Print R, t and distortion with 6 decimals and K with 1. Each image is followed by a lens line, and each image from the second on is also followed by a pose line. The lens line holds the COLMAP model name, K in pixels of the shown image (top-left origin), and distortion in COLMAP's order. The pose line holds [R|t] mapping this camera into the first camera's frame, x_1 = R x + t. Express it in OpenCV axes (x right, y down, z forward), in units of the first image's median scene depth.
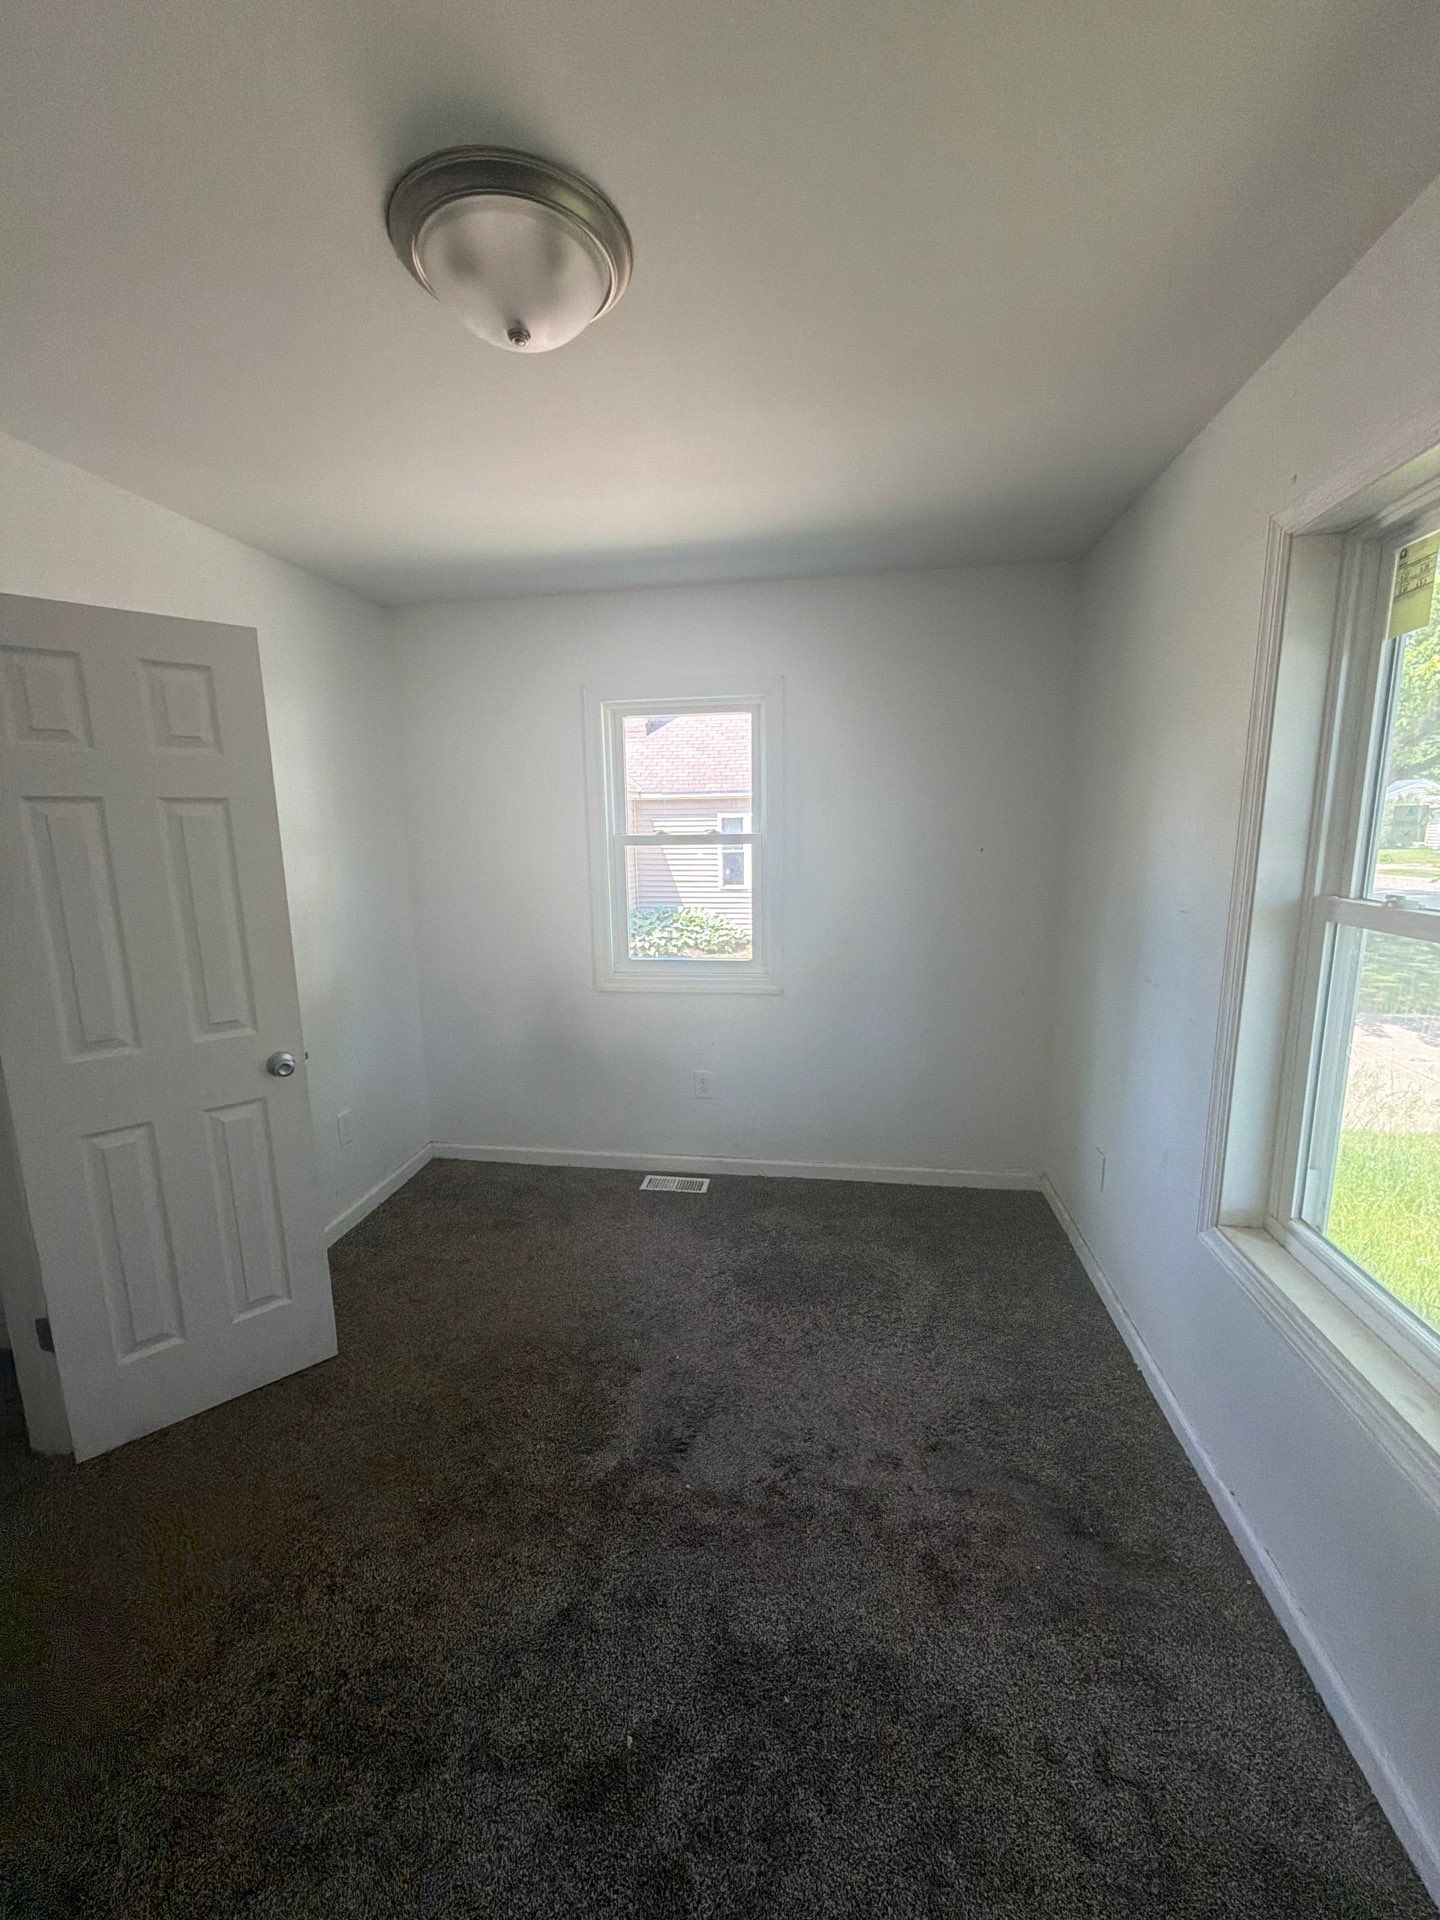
lens RADIAL K [[766.8, 0, 728.9], [0, 766.8, 961.2], [0, 0, 1]] dist [-0.008251, -0.000193]
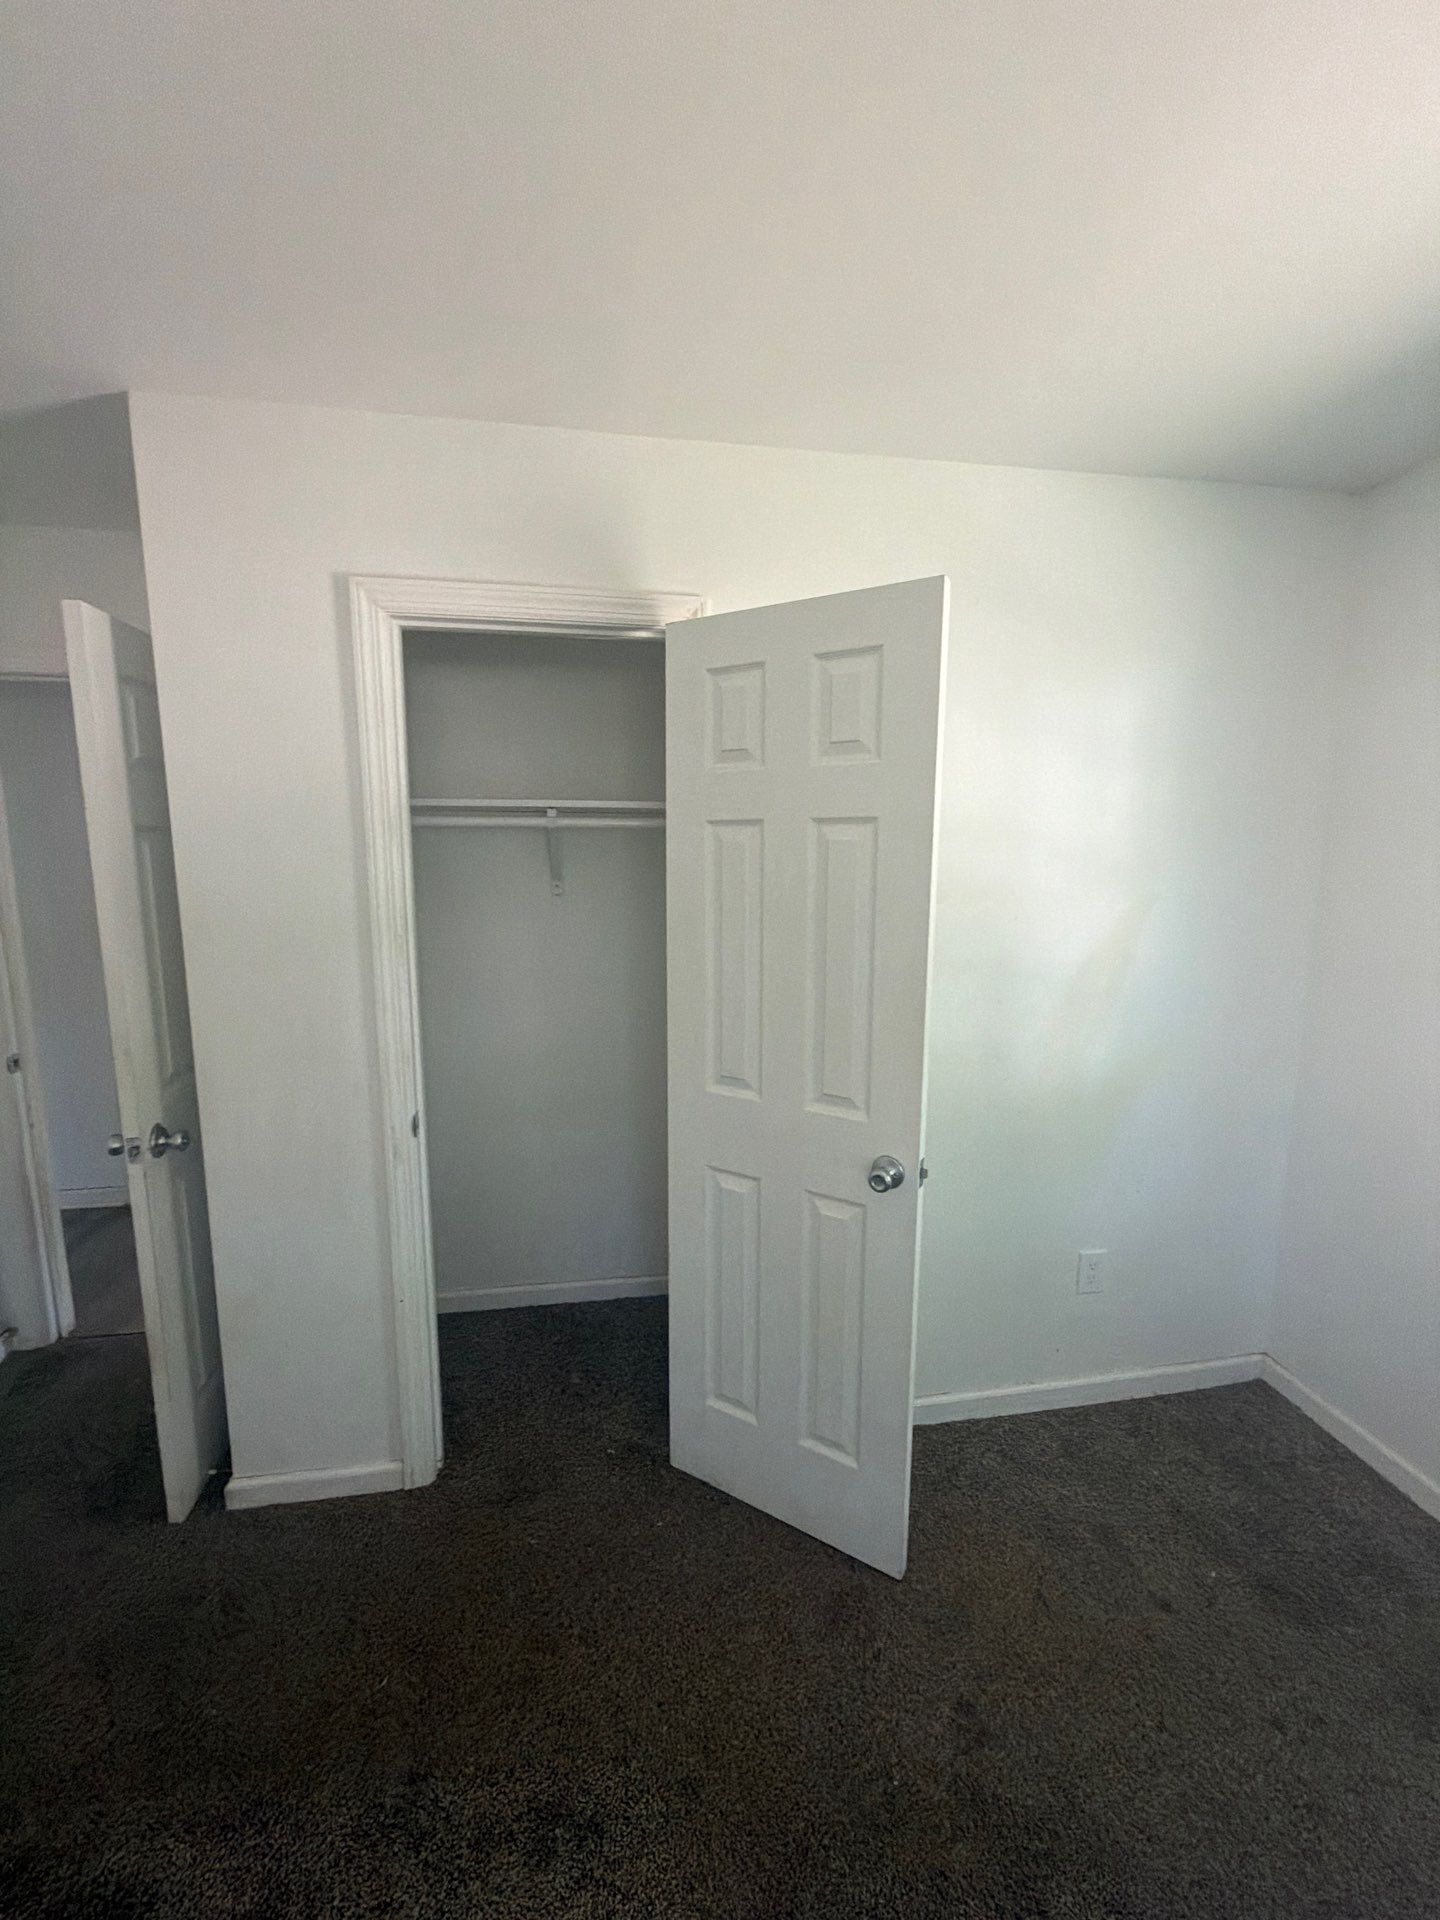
lens RADIAL K [[766.8, 0, 723.9], [0, 766.8, 949.7], [0, 0, 1]] dist [-0.008251, -0.000193]
pose [[0.290662, 0.143489, -0.946005, 0.041093], [-0.168975, 0.980850, 0.096856, -0.126113], [0.941787, 0.131699, 0.309342, 0.609664]]
